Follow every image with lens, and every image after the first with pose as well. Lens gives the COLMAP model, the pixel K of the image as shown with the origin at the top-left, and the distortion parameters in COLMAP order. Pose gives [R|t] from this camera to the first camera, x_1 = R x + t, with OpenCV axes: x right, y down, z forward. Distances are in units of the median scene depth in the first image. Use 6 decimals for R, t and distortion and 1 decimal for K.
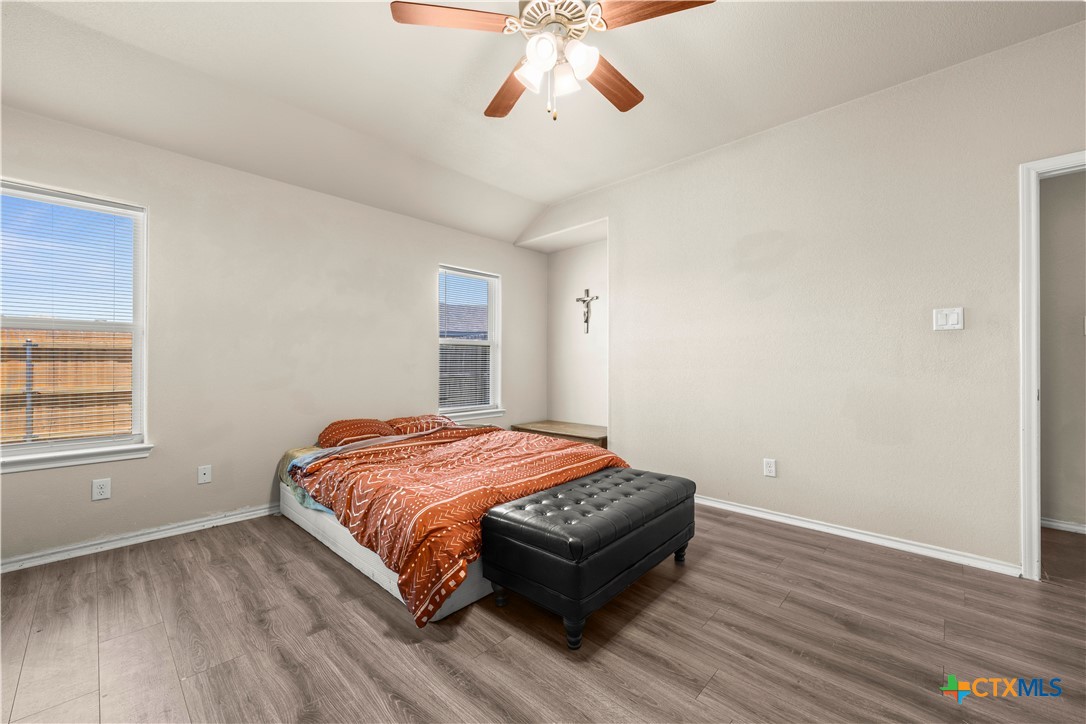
lens RADIAL K [[427.8, 0, 548.1], [0, 427.8, 360.8], [0, 0, 1]] dist [0.000557, -0.001243]
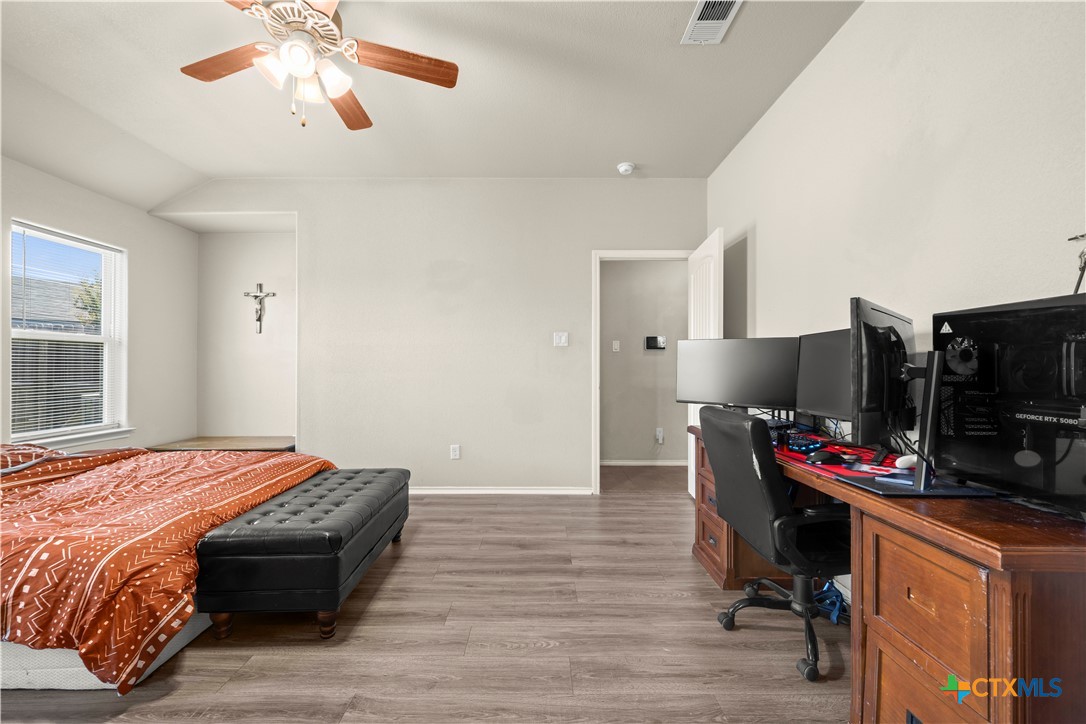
lens RADIAL K [[427.8, 0, 538.2], [0, 427.8, 363.0], [0, 0, 1]] dist [0.000557, -0.001243]
pose [[0.730919, 0.009180, 0.682403, -0.231612], [-0.006071, 0.999957, -0.006950, -0.000997], [-0.682438, 0.000937, 0.730943, -0.100875]]
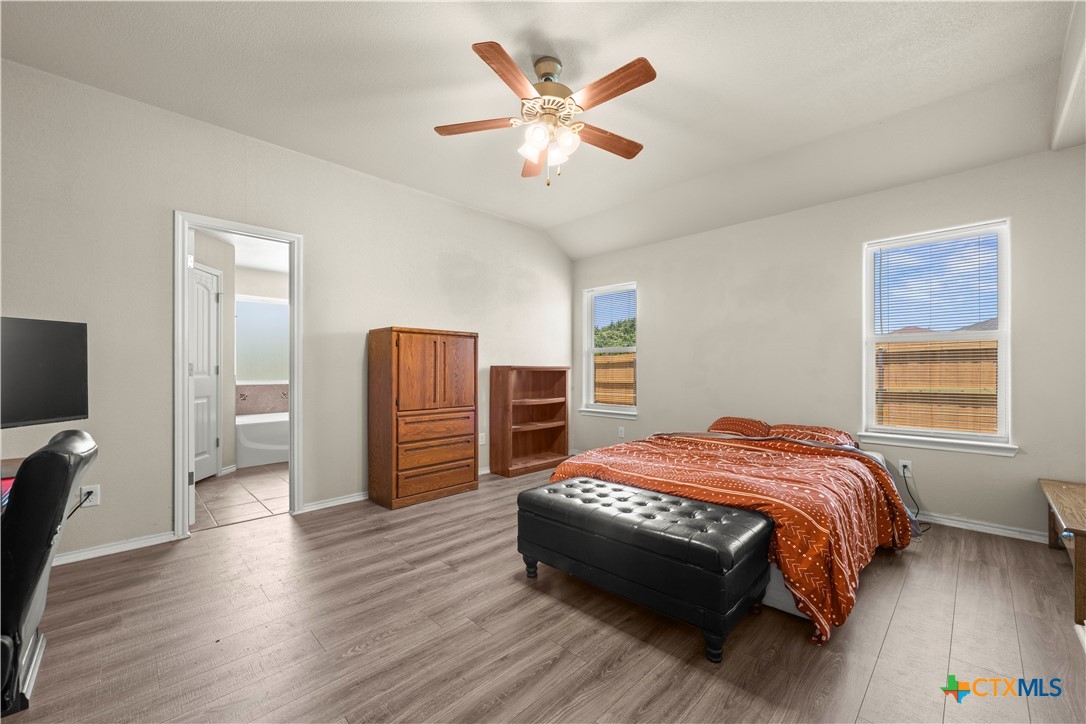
lens RADIAL K [[427.8, 0, 557.7], [0, 427.8, 368.3], [0, 0, 1]] dist [0.000557, -0.001243]
pose [[-0.014734, 0.000180, -0.999891, 1.170382], [0.016697, 0.999861, -0.000066, -0.002664], [0.999752, -0.016696, -0.014735, 0.904688]]
